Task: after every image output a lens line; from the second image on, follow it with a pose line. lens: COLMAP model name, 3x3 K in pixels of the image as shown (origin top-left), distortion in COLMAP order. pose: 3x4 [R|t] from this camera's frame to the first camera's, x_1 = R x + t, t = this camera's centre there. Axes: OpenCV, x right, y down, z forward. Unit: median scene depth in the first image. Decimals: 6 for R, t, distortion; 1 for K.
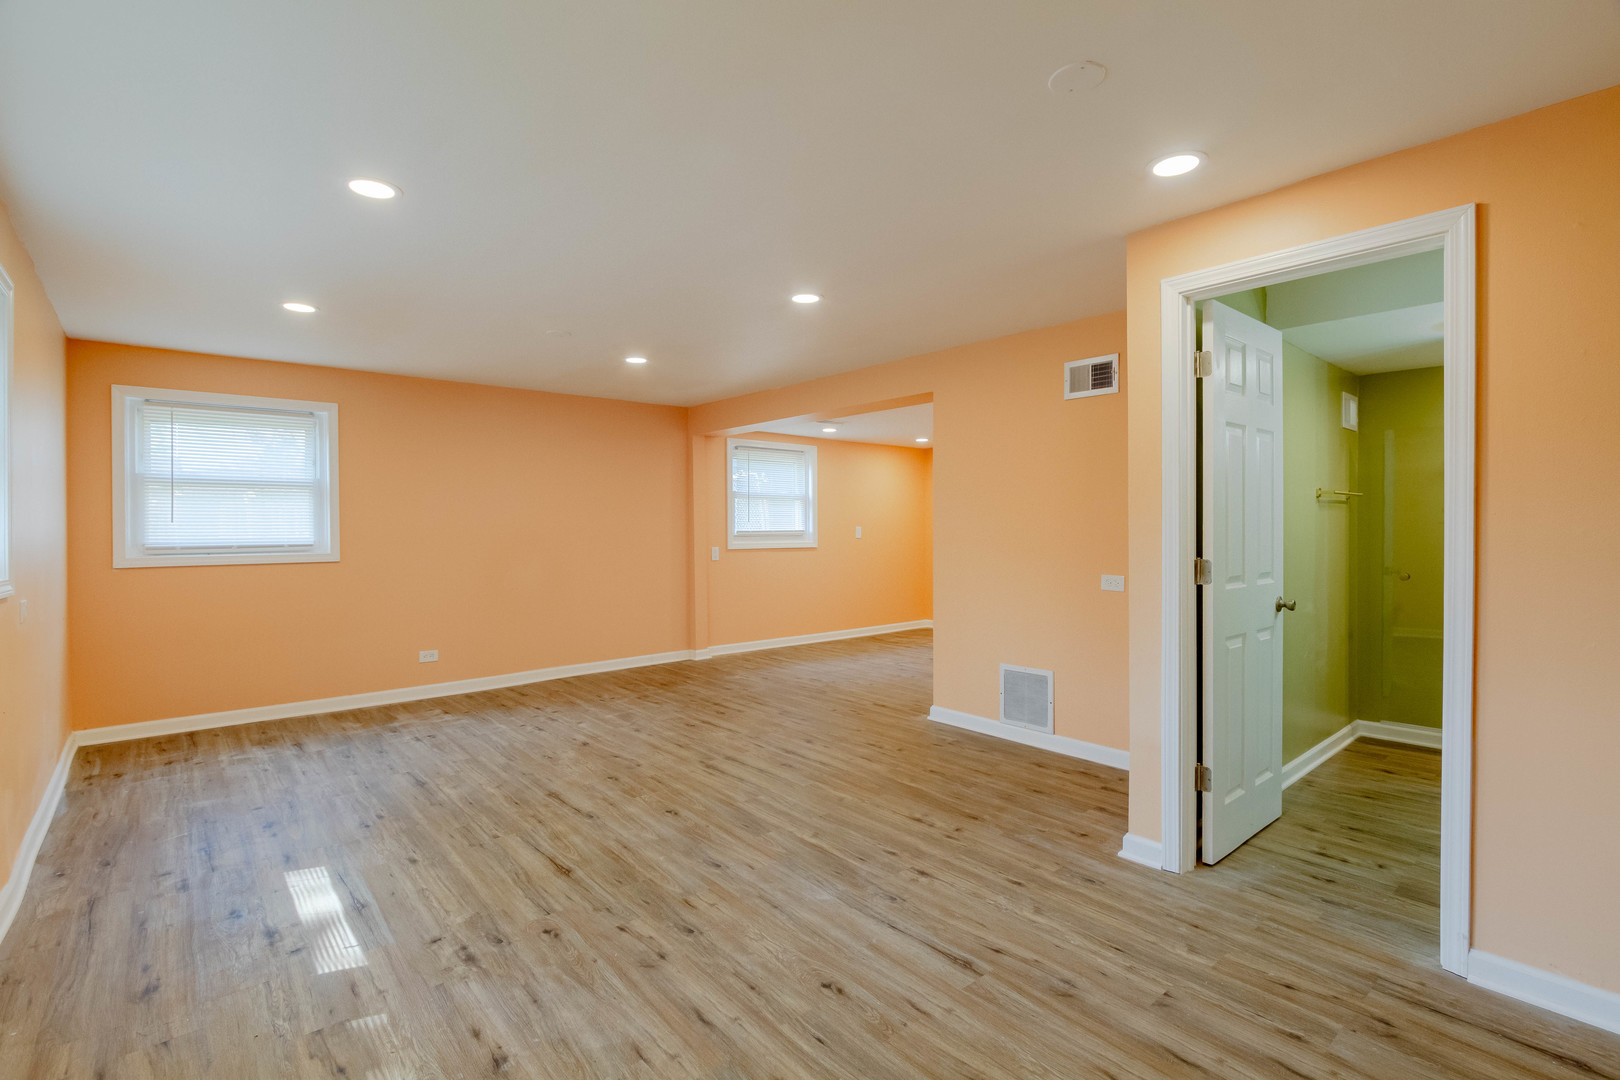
lens RADIAL K [[759.5, 0, 815.6], [0, 759.5, 531.1], [0, 0, 1]] dist [-0.006088, -0.000826]
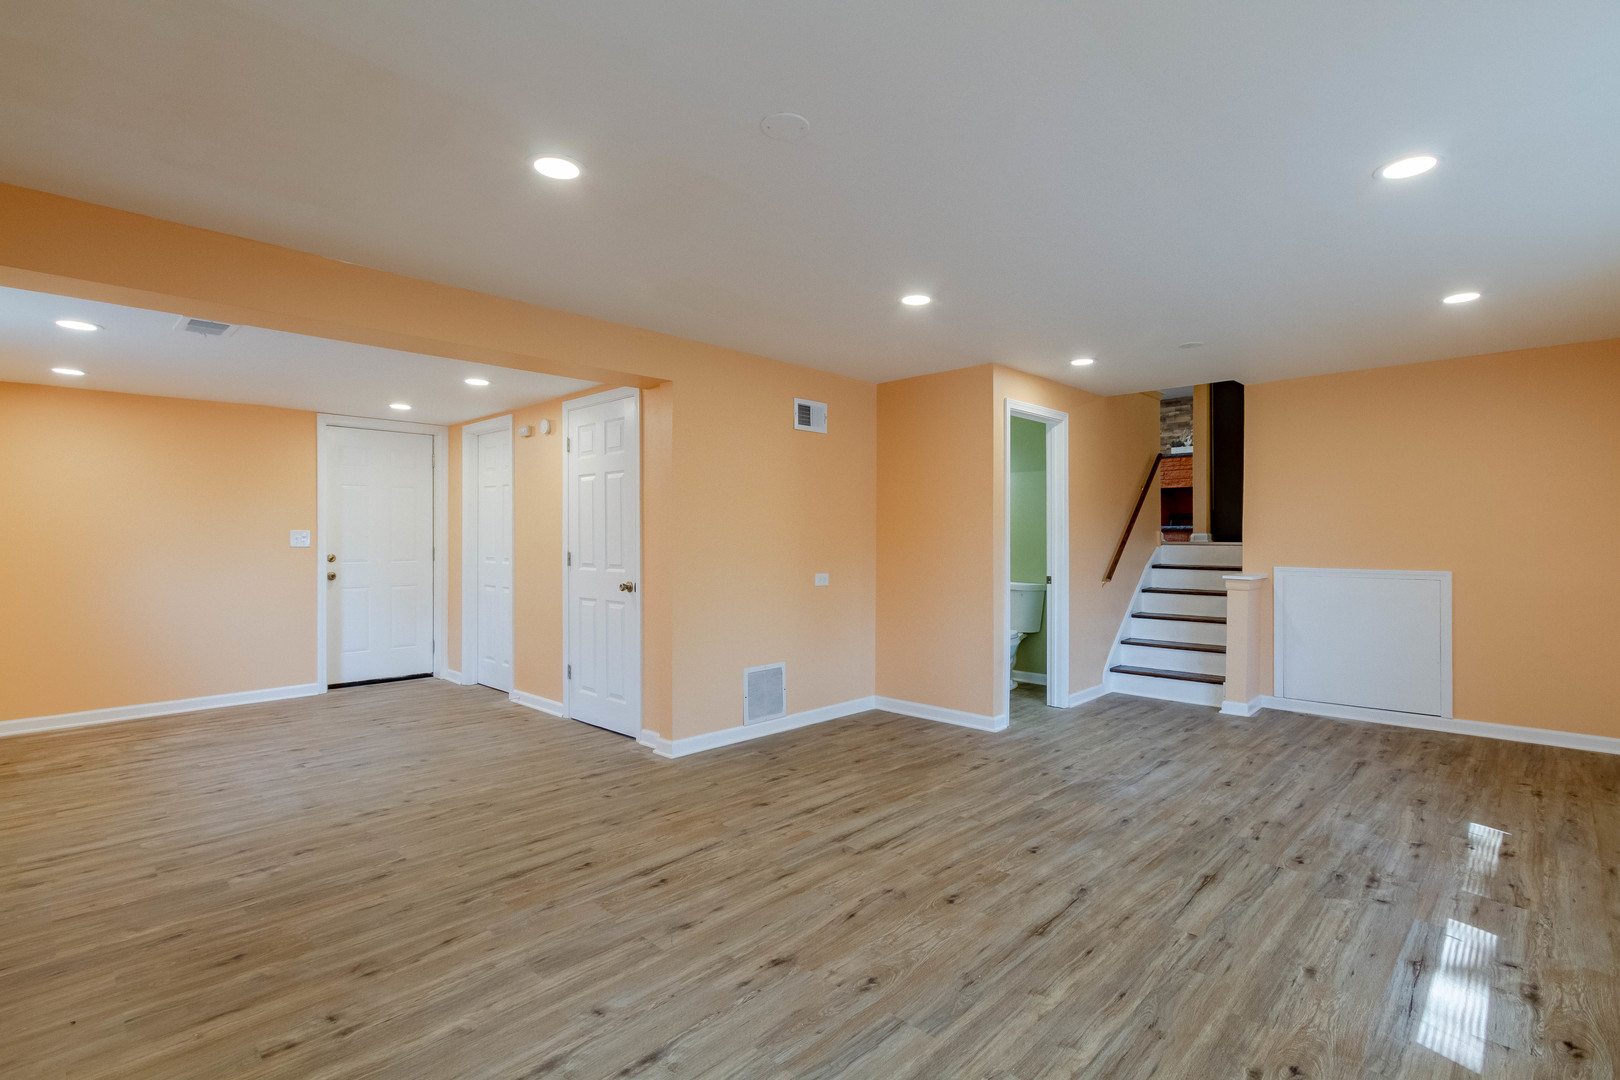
lens RADIAL K [[759.5, 0, 814.4], [0, 759.5, 540.7], [0, 0, 1]] dist [-0.006088, -0.000826]
pose [[-0.093519, -0.003464, 0.995611, -1.189683], [0.008068, 0.999958, 0.004237, -0.004596], [-0.995585, 0.008429, -0.093488, 1.500479]]
